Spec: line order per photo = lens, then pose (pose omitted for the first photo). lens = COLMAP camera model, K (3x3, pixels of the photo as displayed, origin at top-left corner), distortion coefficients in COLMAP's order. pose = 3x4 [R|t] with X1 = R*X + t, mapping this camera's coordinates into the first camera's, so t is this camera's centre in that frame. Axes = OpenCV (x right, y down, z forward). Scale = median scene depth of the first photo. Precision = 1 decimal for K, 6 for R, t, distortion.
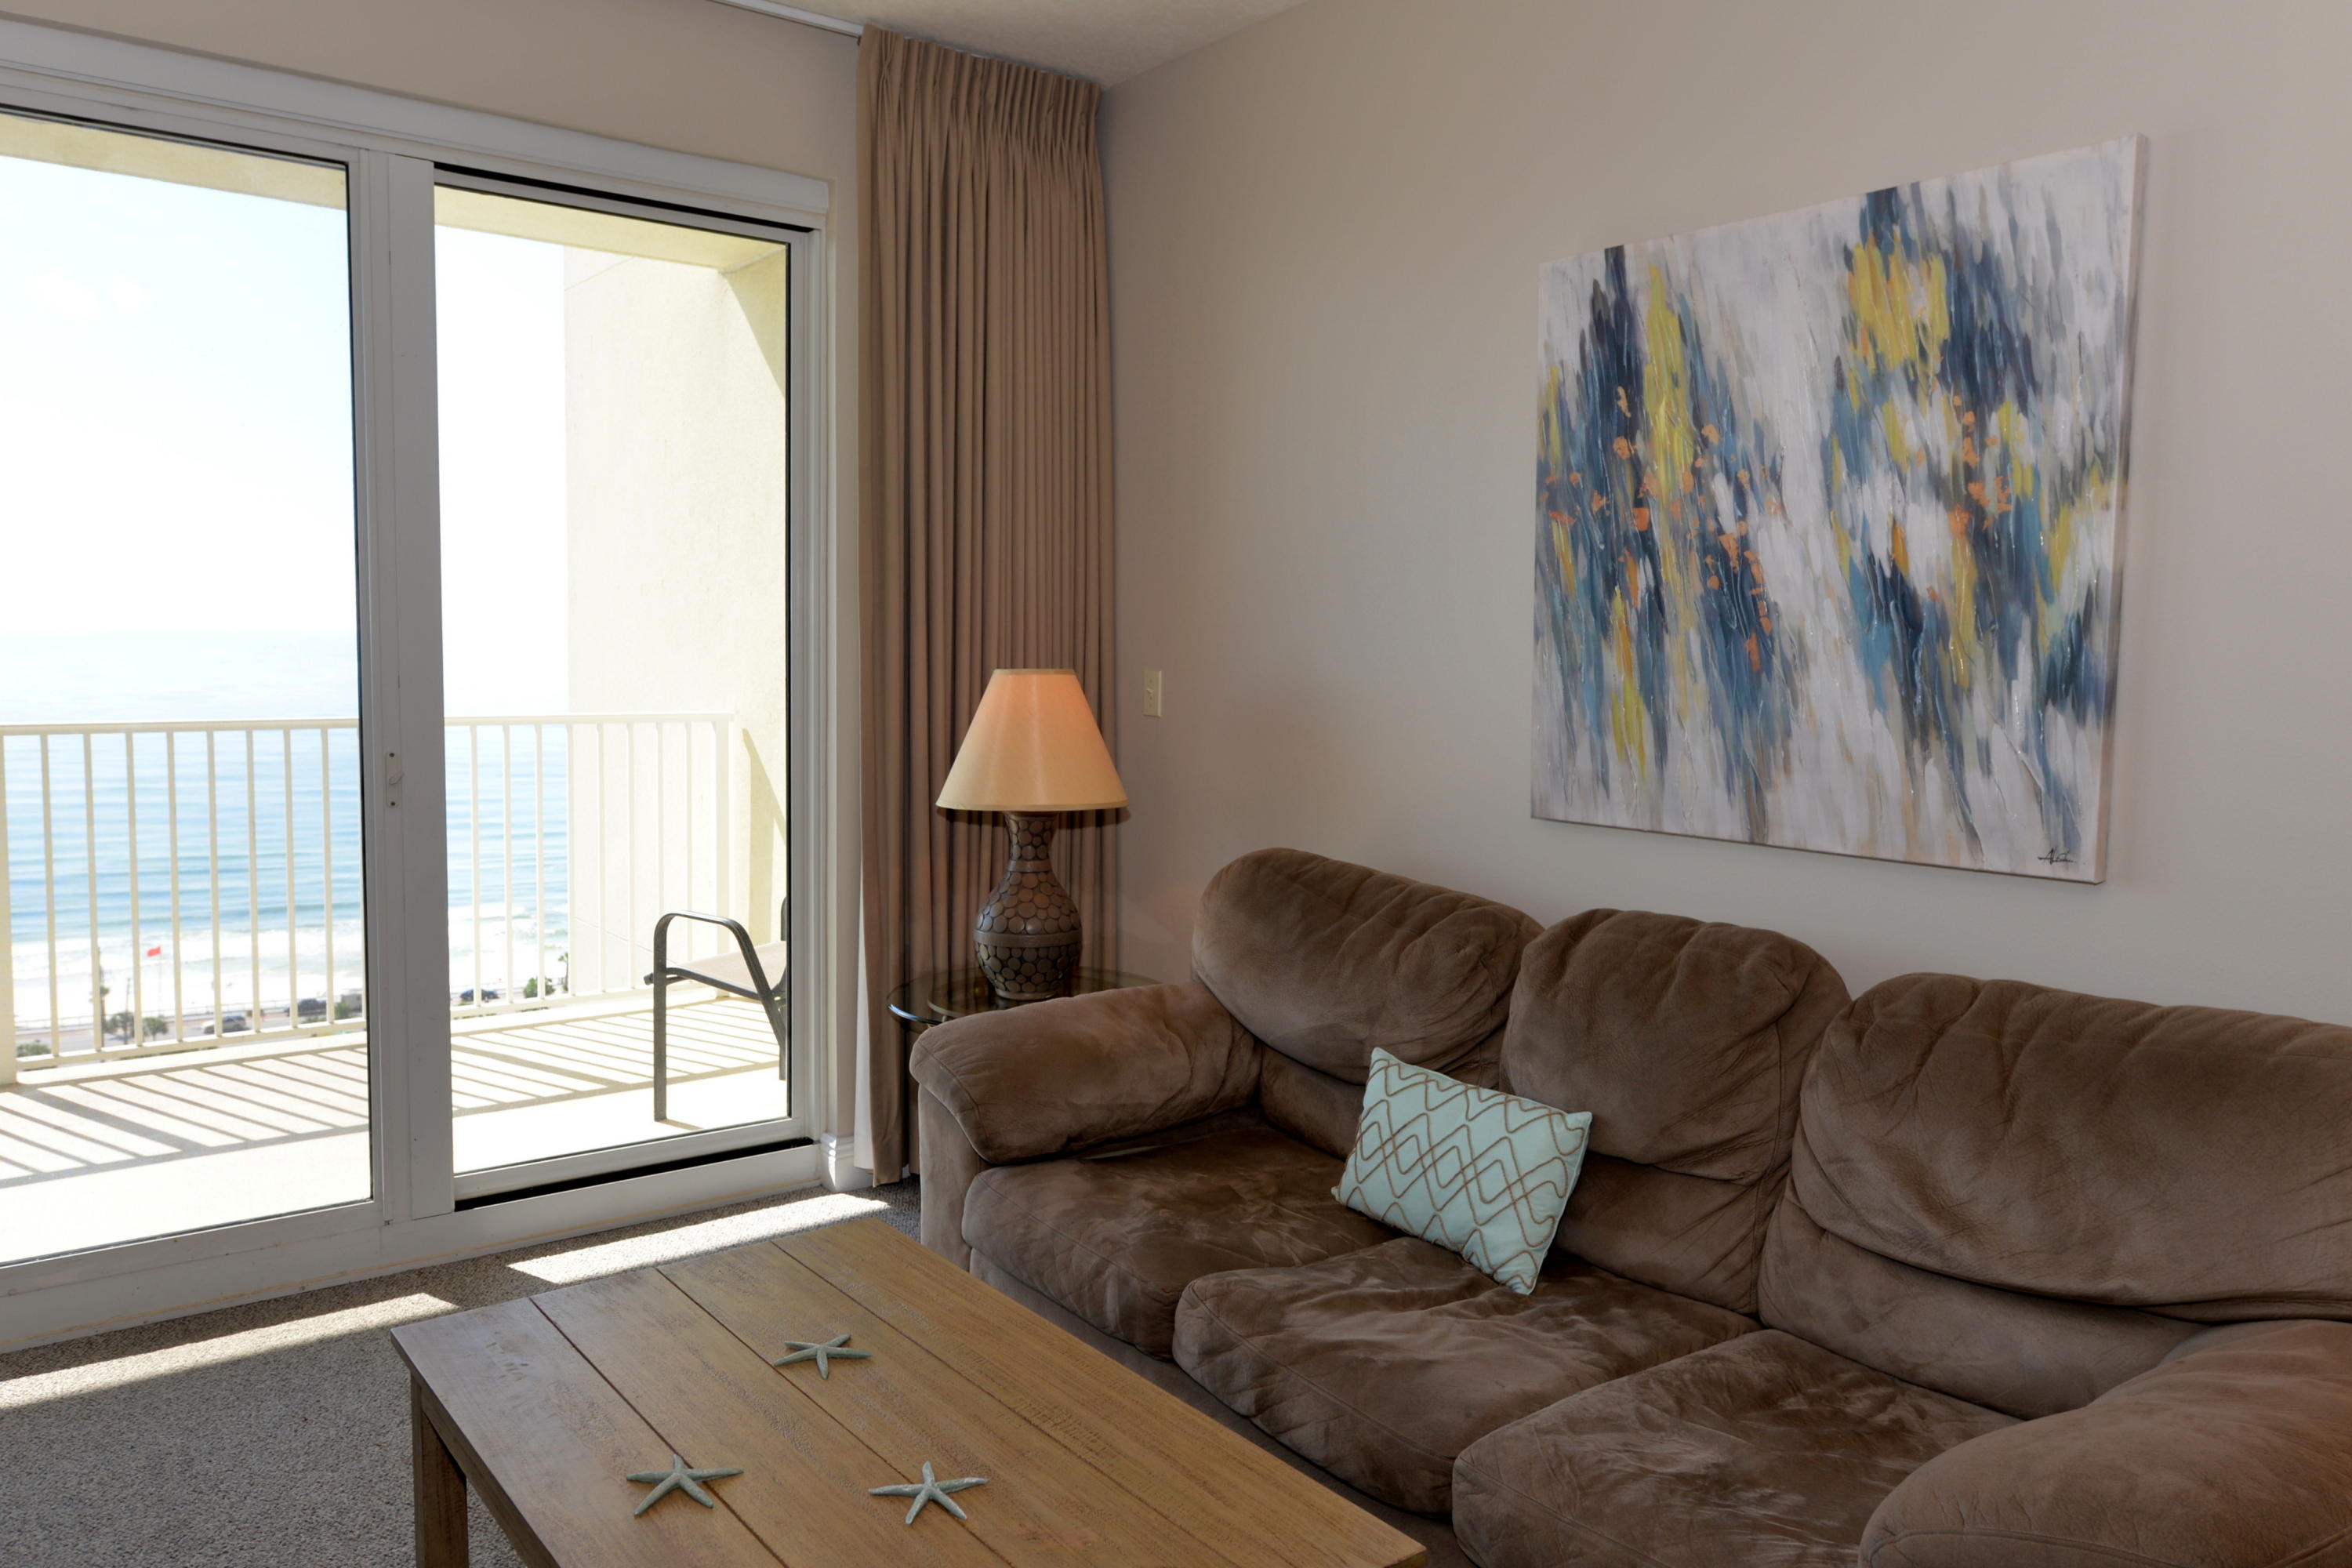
lens RADIAL K [[1658.2, 0, 1191.9], [0, 1658.2, 766.5], [0, 0, 1]] dist [0.000104, 0.000292]
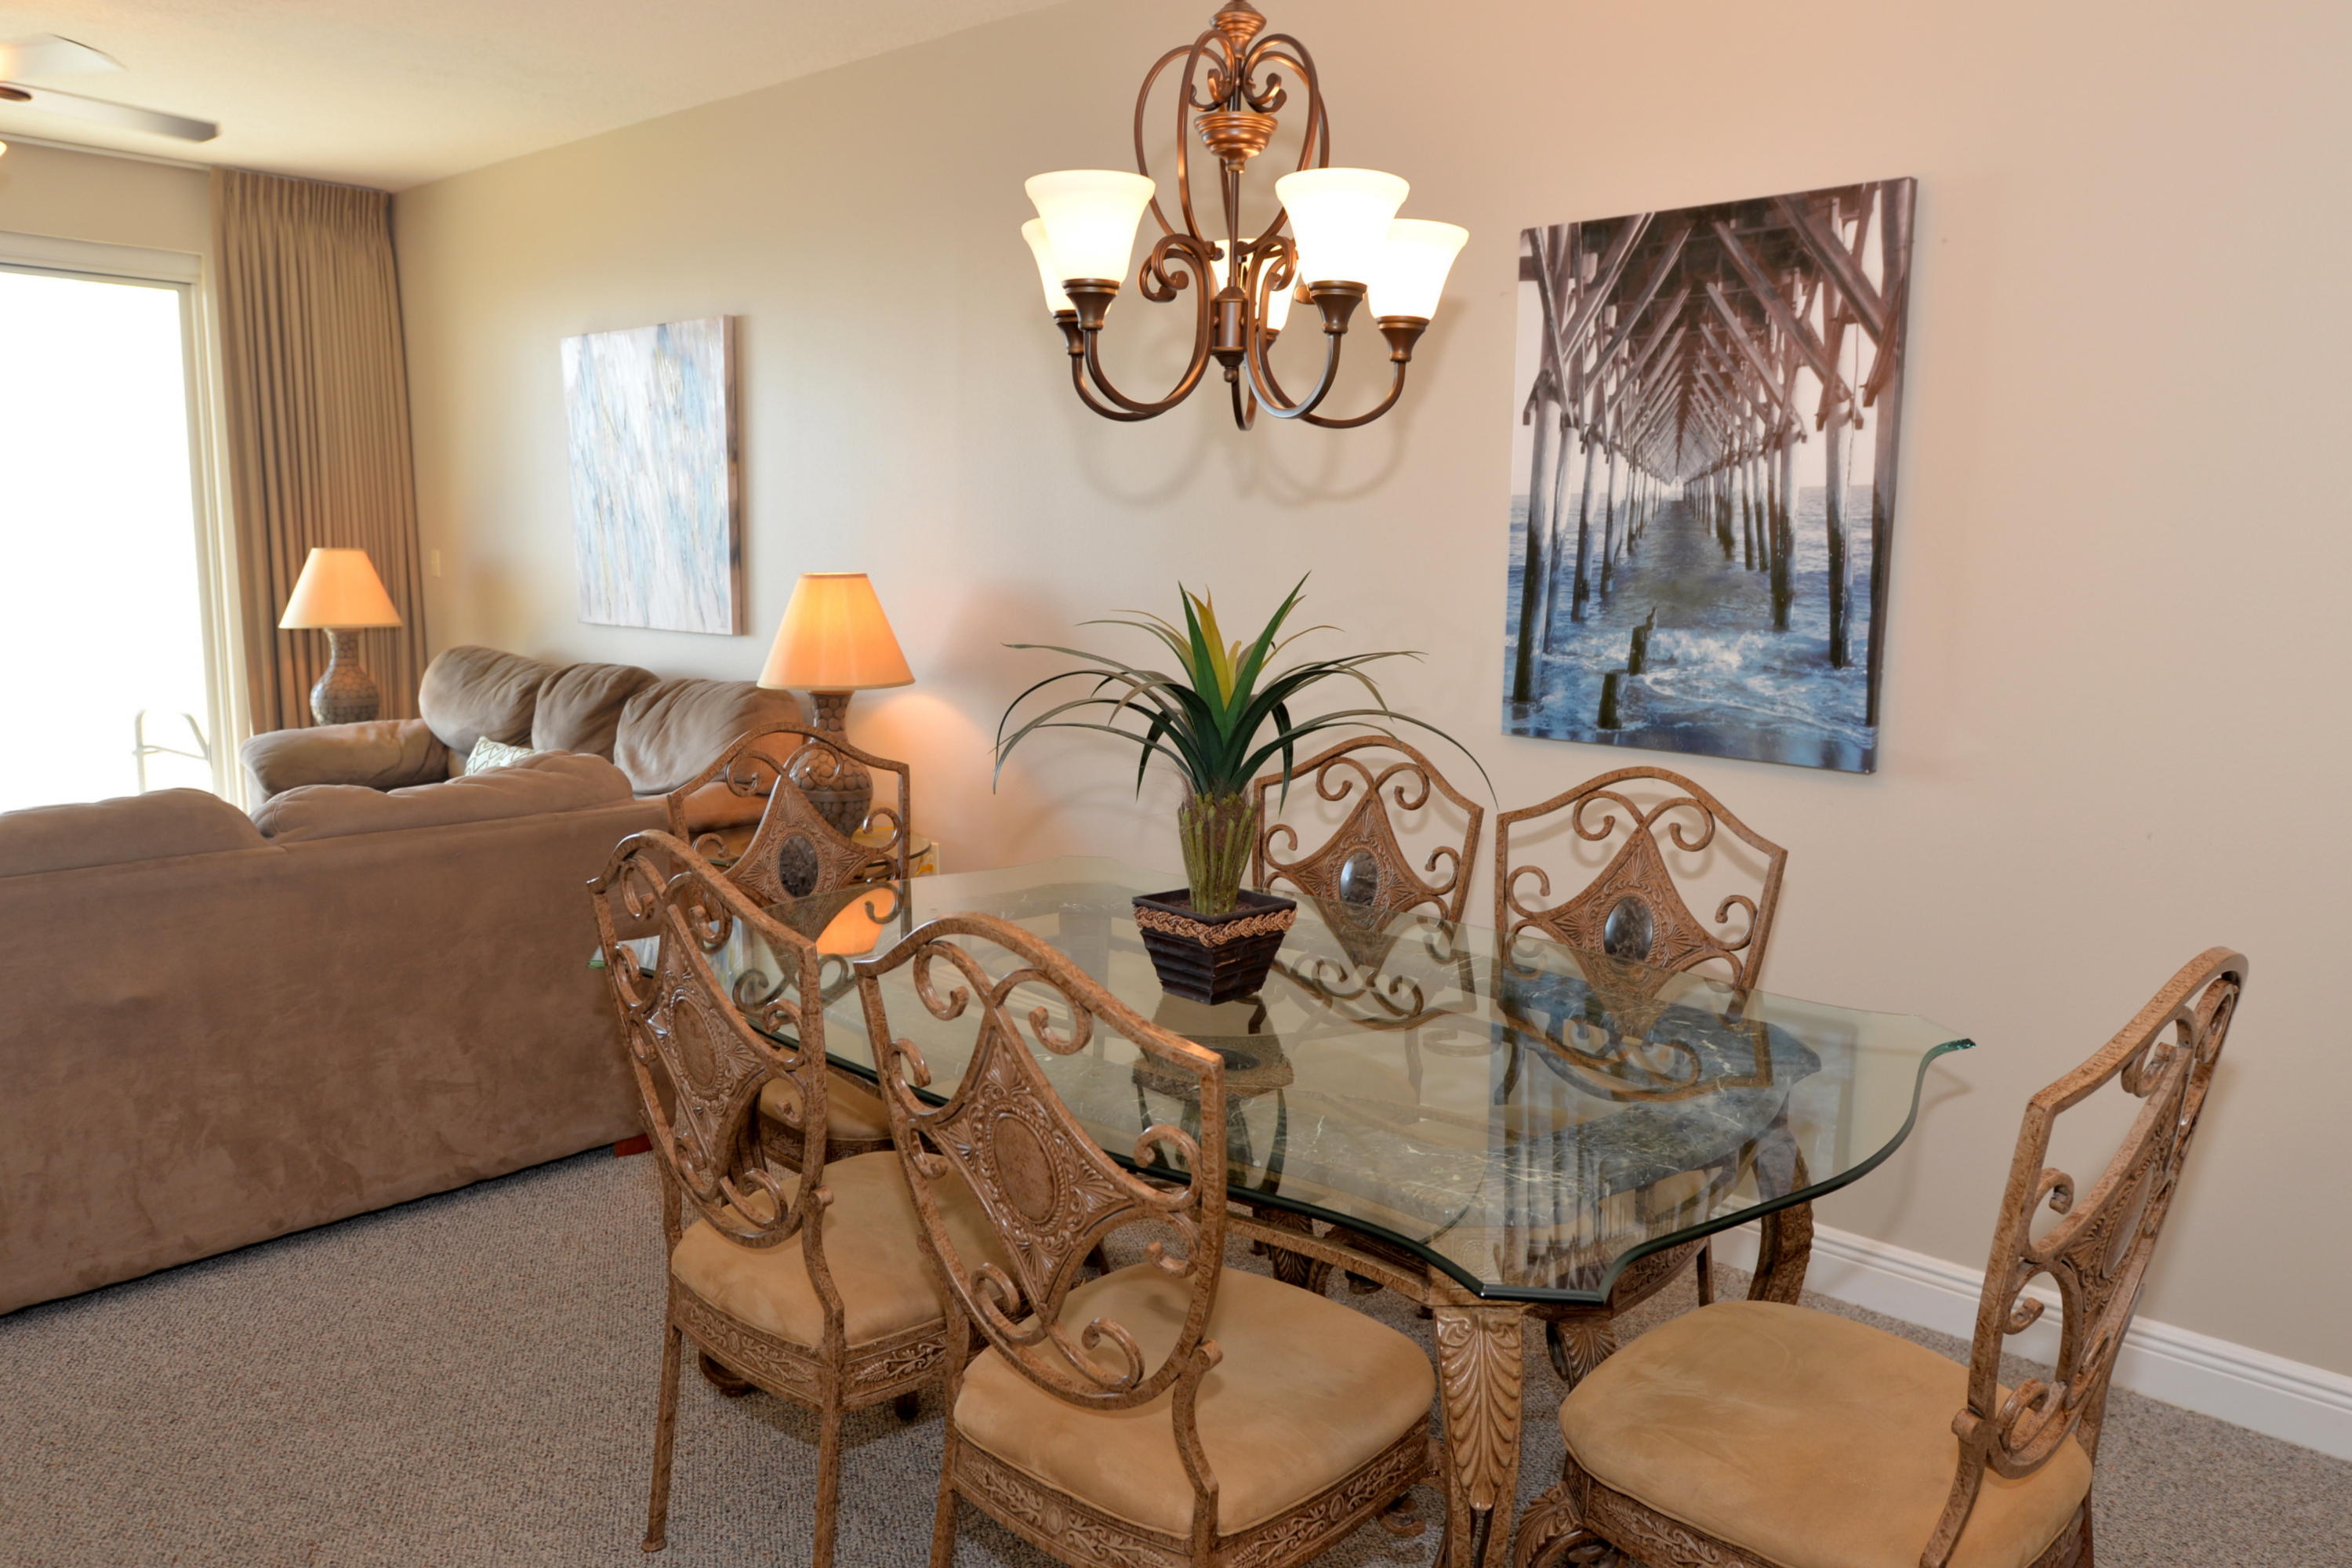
lens RADIAL K [[1605.3, 0, 1190.7], [0, 1605.3, 769.2], [0, 0, 1]] dist [0.001590, -0.002495]
pose [[0.982845, -0.027581, 0.182357, 0.663132], [0.014733, 0.997336, 0.071438, 0.092161], [-0.183842, -0.067526, 0.980634, -1.175985]]
